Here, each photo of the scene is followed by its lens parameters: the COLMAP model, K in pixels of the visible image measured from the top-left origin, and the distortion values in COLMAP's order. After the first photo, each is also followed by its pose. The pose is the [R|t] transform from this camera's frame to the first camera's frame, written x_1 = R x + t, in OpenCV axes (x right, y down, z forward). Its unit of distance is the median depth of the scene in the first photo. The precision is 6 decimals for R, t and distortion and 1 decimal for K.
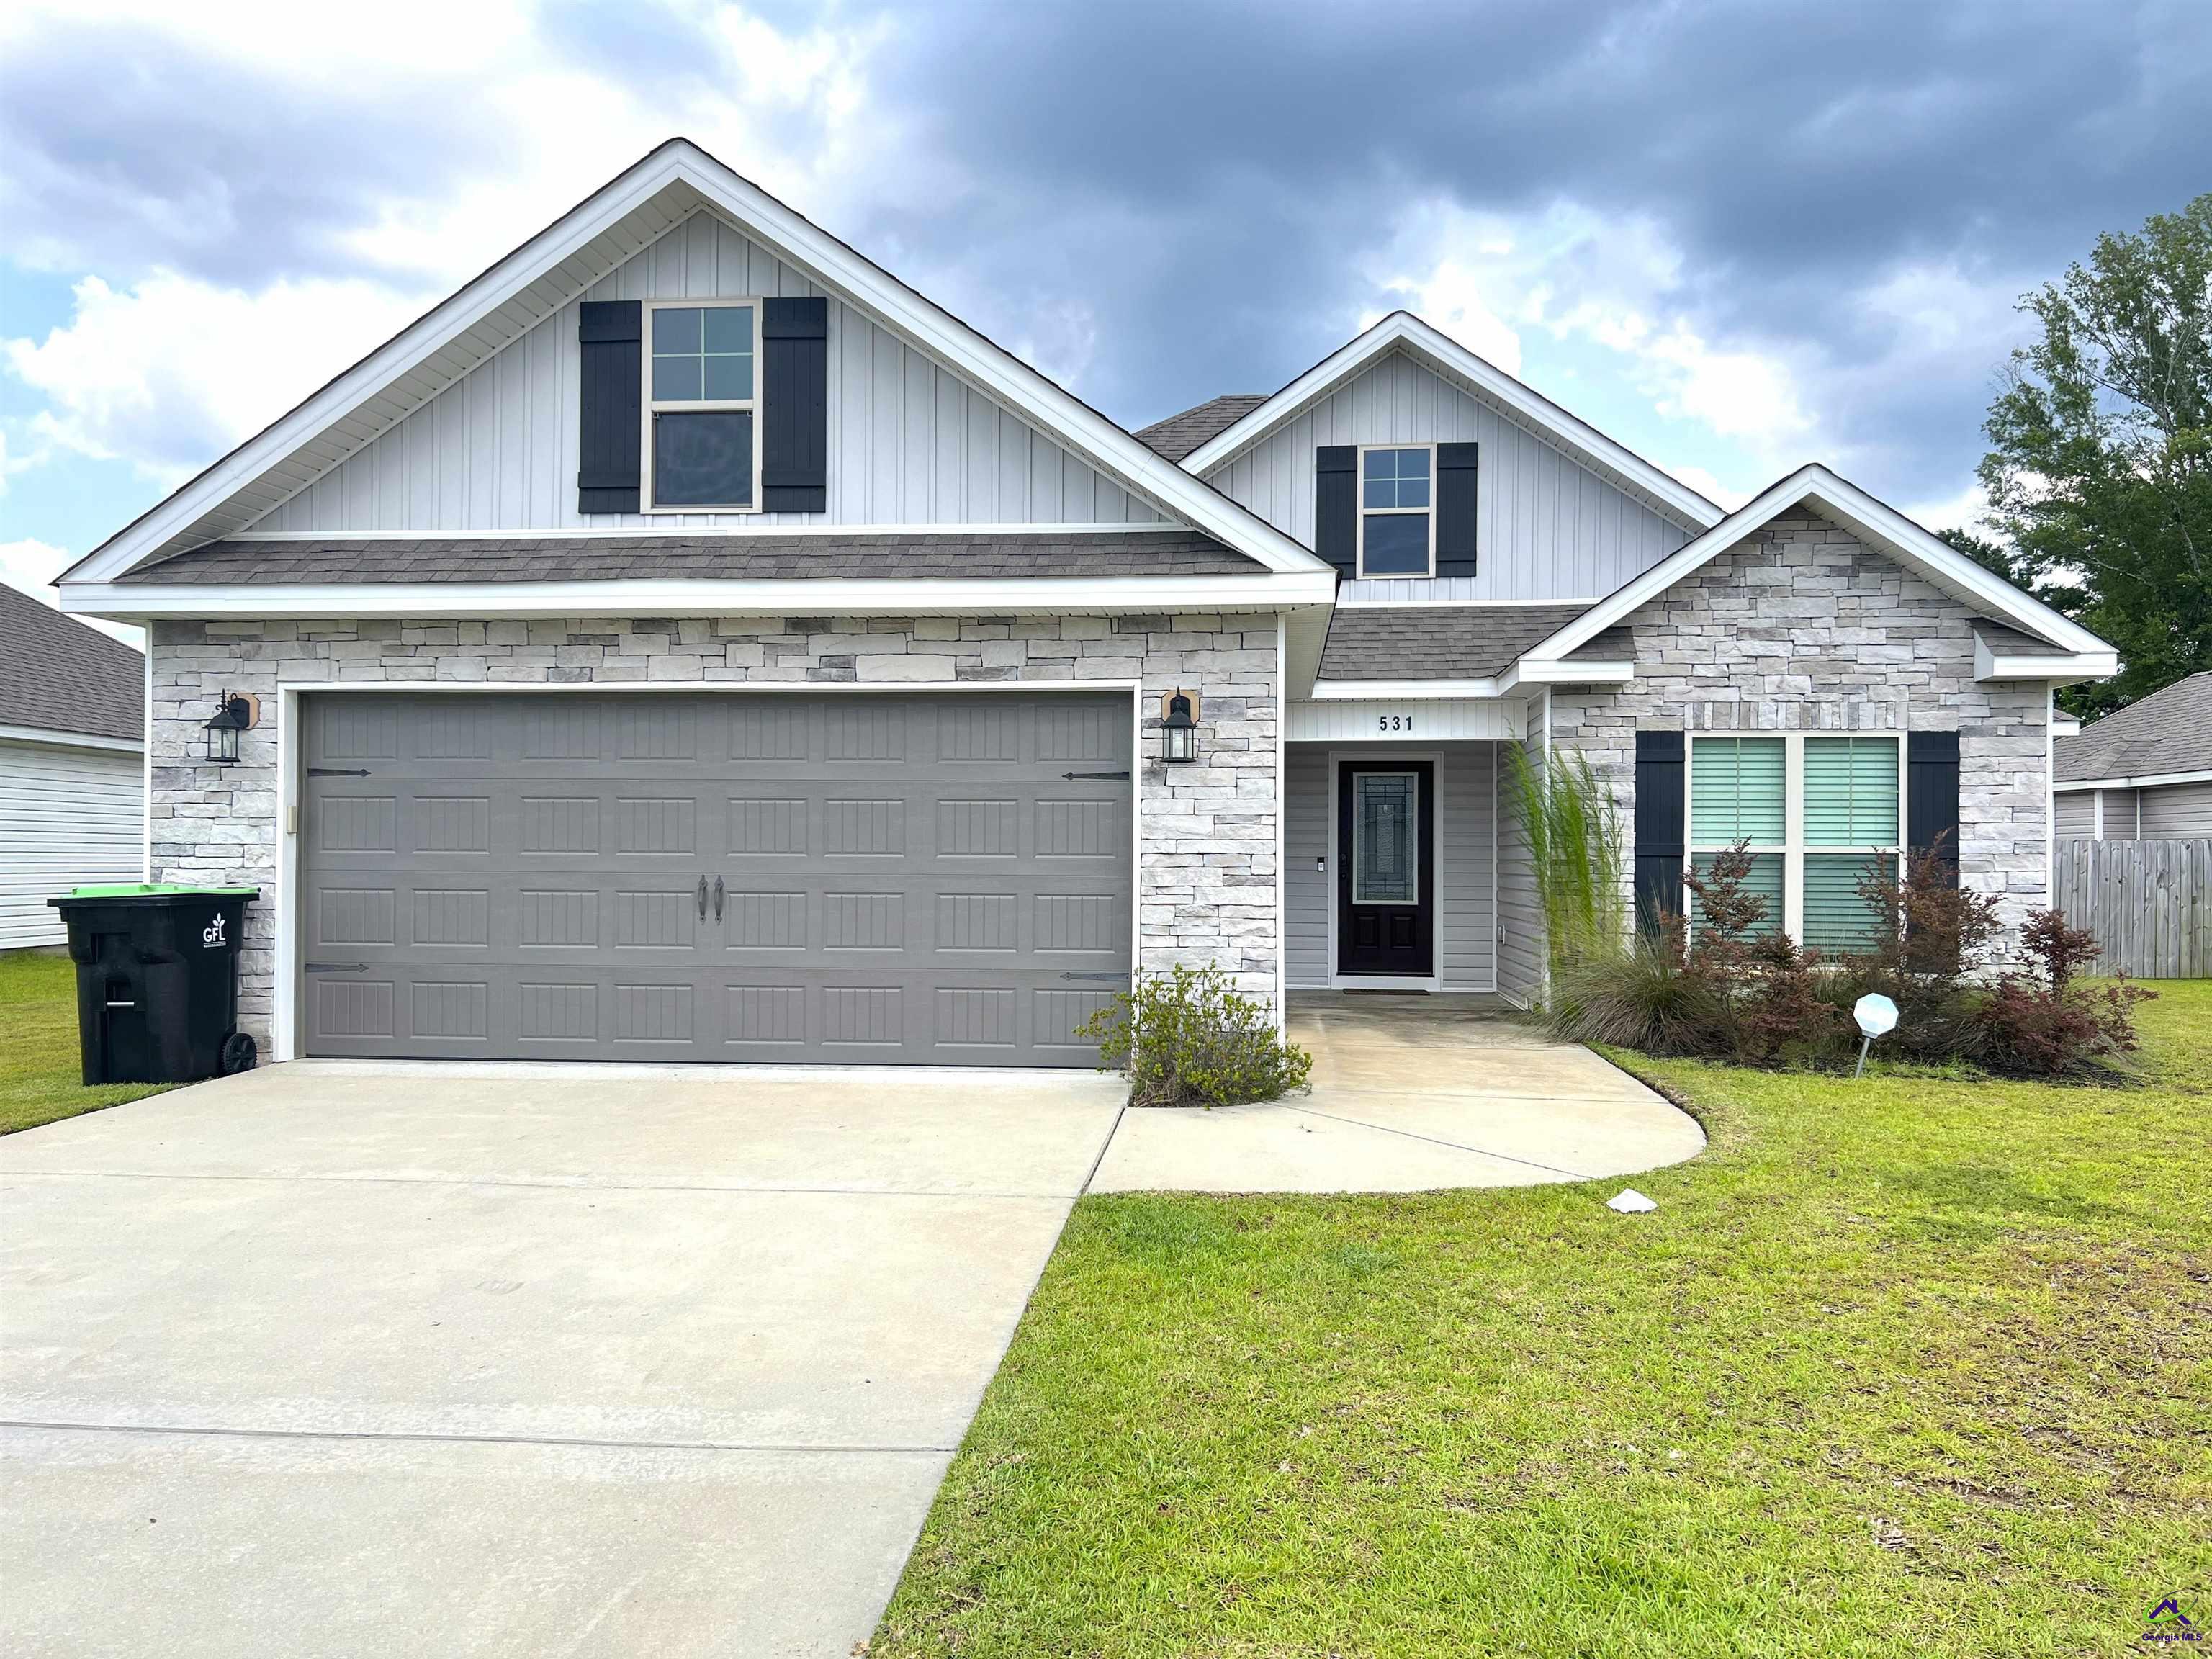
lens RADIAL K [[1671.2, 0, 1106.0], [0, 1671.2, 829.5], [0, 0, 1]] dist [0.089879, -0.116236]
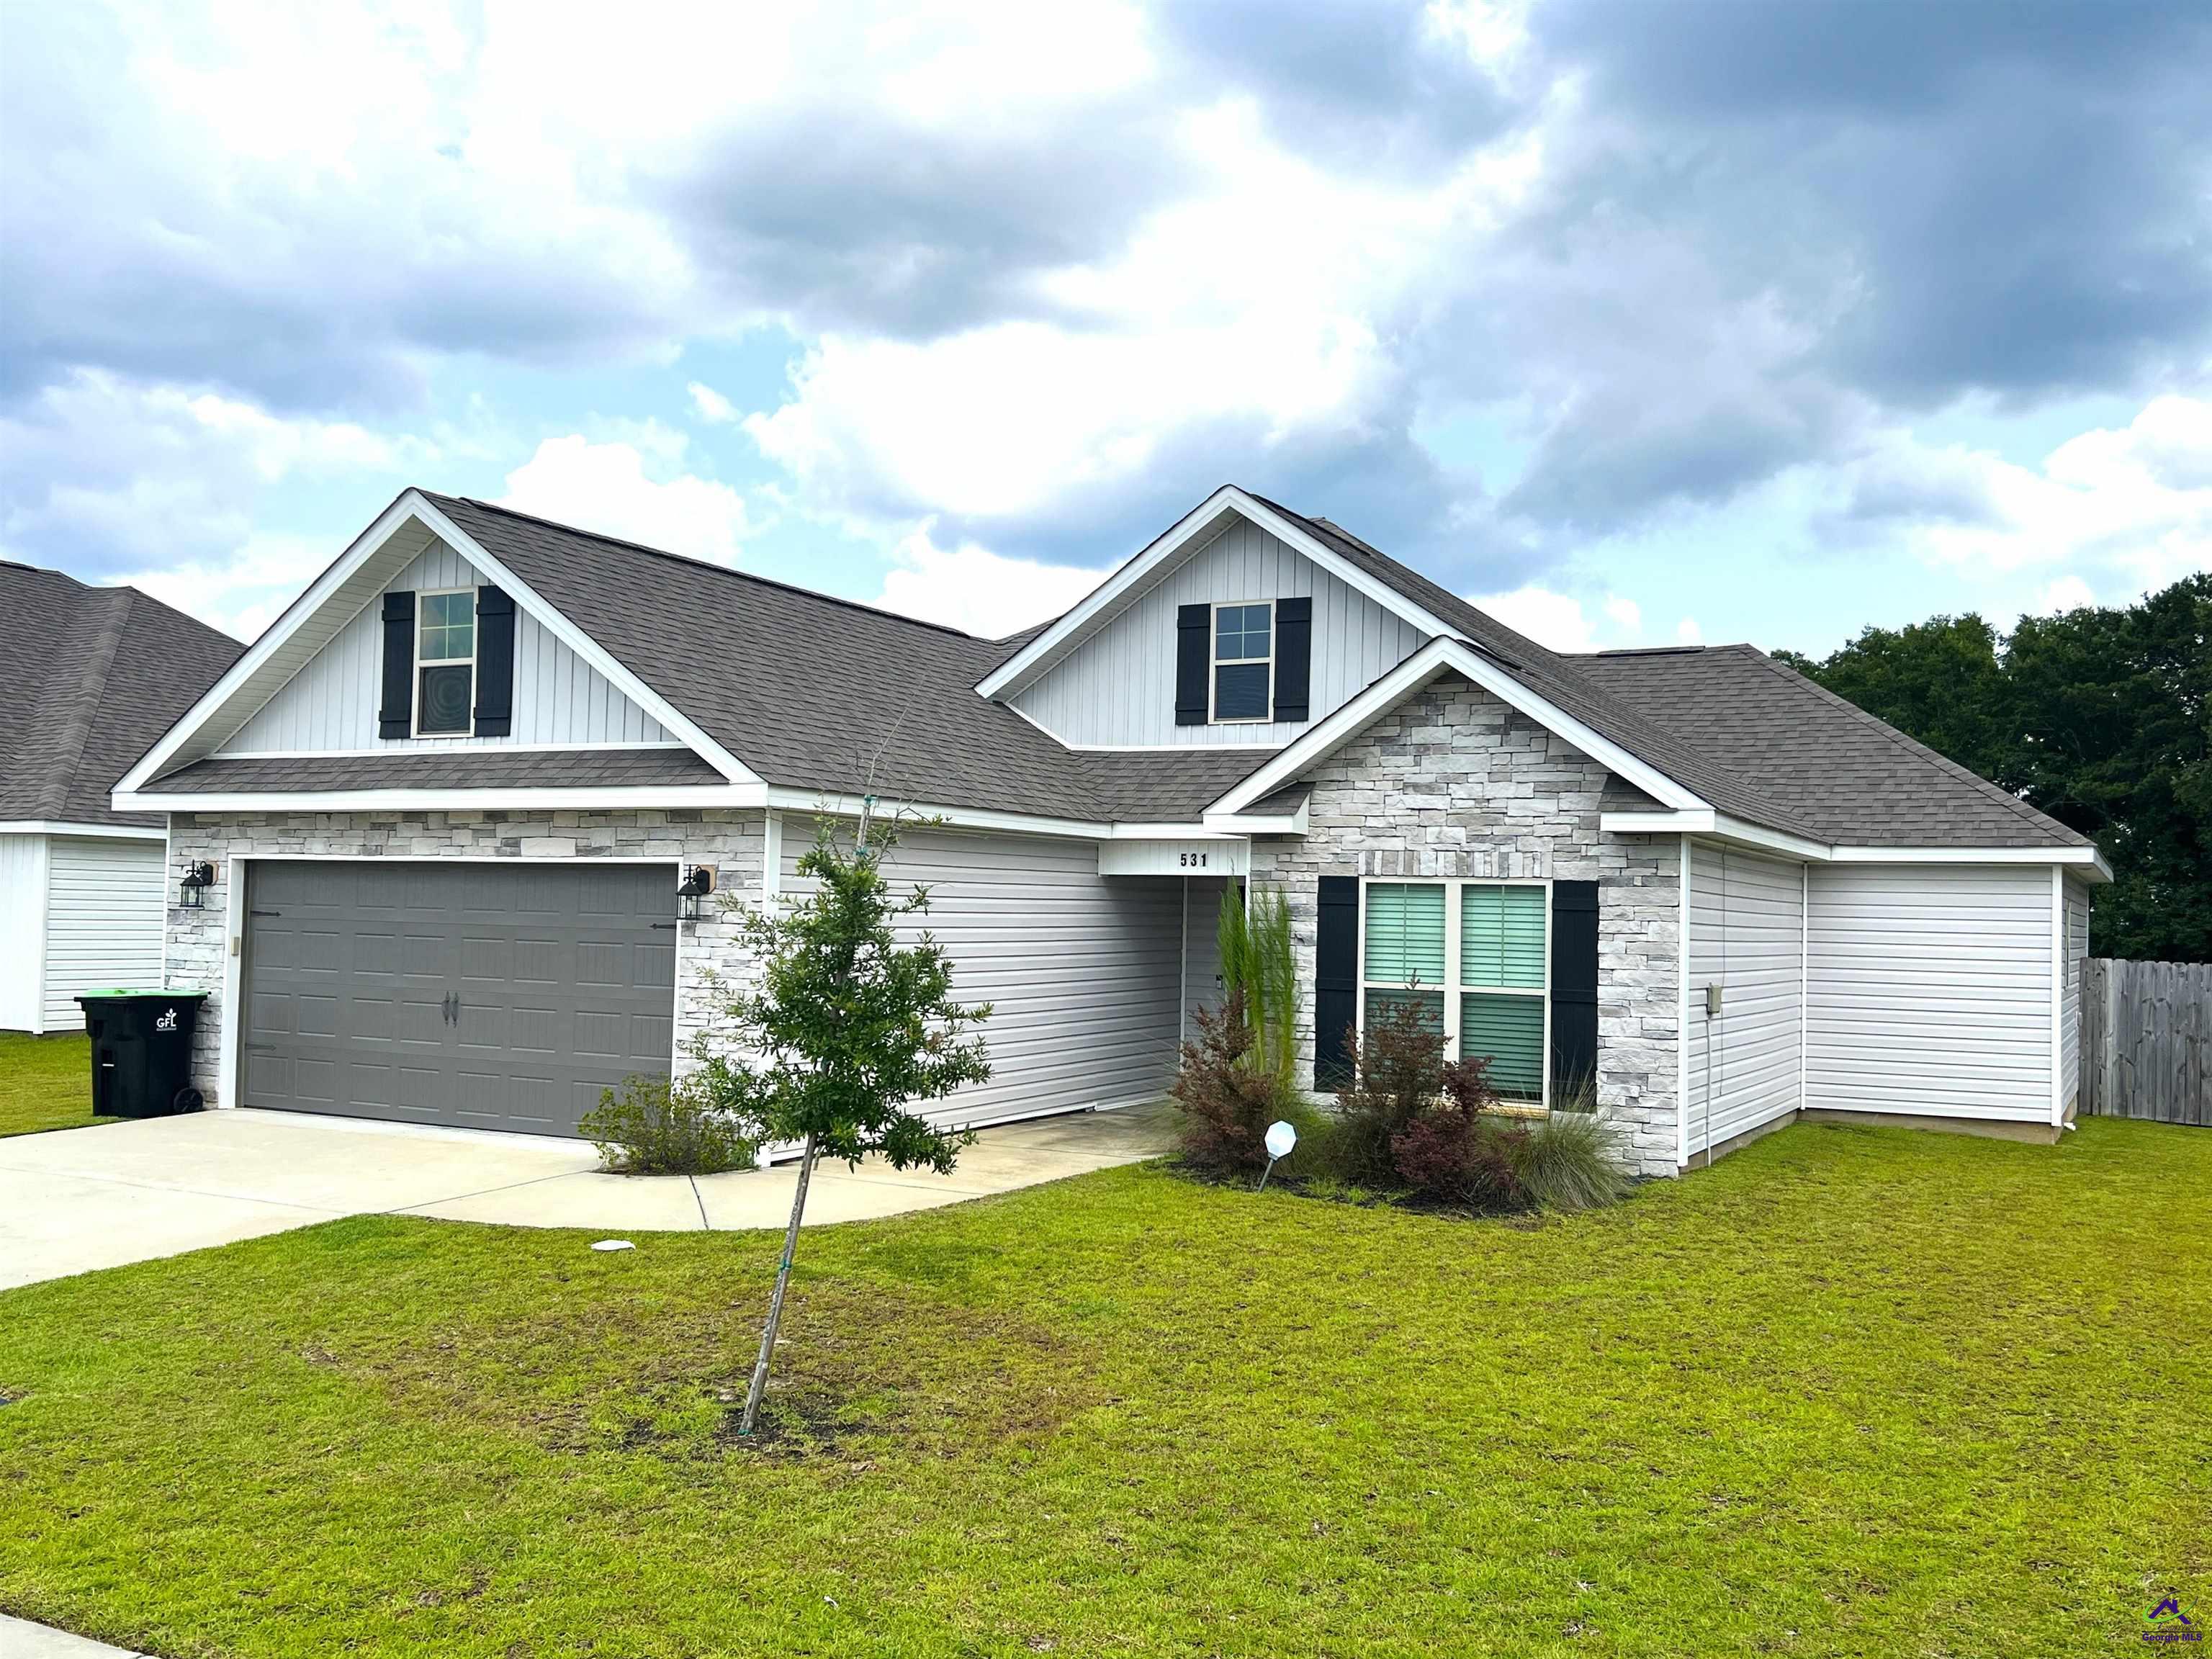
lens RADIAL K [[1941.2, 0, 1106.0], [0, 1941.2, 829.5], [0, 0, 1]] dist [0.084427, -0.011790]
pose [[0.919901, -0.000362, -0.392150, 0.867365], [-0.011412, 0.999551, -0.027691, -0.065893], [0.391985, 0.029948, 0.919484, -0.284448]]
